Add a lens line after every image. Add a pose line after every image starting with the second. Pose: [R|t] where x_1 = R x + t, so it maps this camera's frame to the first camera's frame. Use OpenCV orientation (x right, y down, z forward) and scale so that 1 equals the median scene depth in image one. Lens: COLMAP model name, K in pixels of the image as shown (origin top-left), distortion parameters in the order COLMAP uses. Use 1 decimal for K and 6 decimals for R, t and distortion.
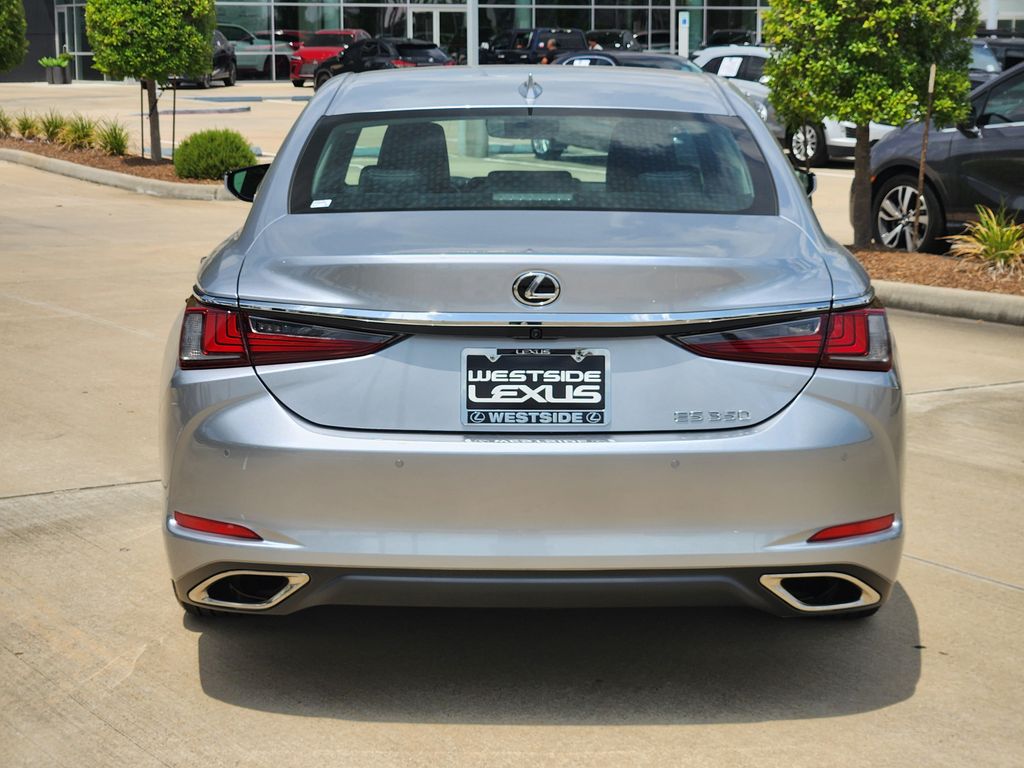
lens RADIAL K [[1886.3, 0, 513.5], [0, 1886.3, 367.1], [0, 0, 1]] dist [-0.093548, 1.017876]
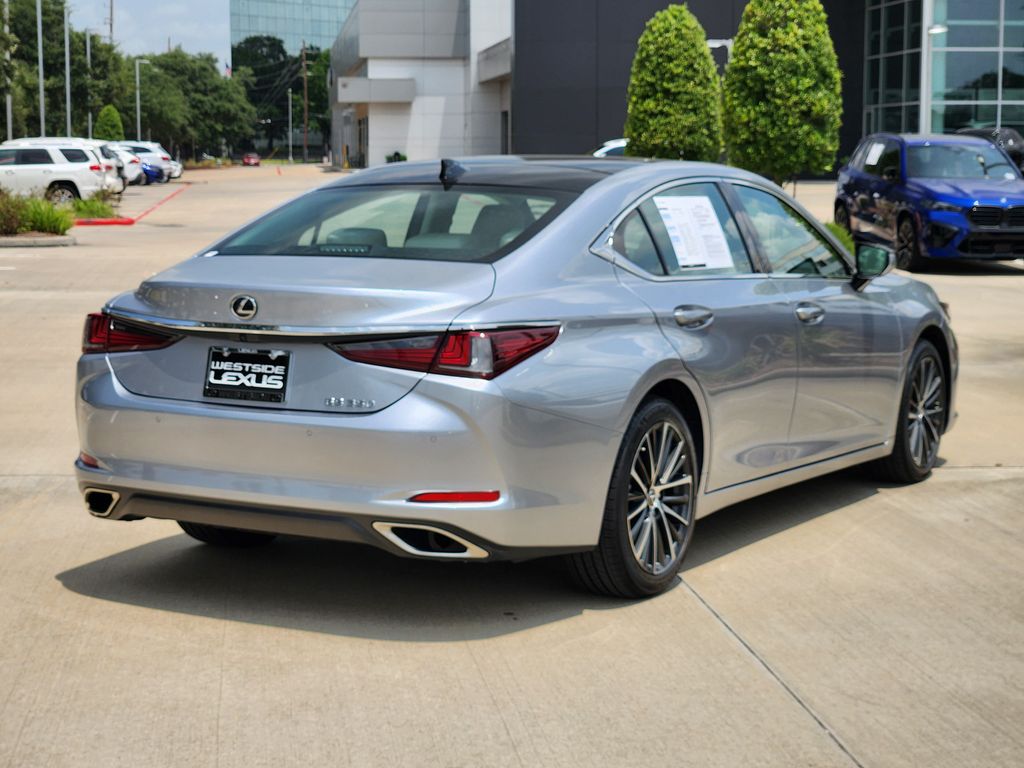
lens RADIAL K [[1886.3, 0, 513.5], [0, 1886.3, 367.1], [0, 0, 1]] dist [-0.093548, 1.017876]
pose [[0.882010, 0.054821, -0.468031, 0.865126], [-0.078404, 0.996438, -0.031040, 0.033205], [0.464662, 0.064073, 0.883167, -0.179040]]
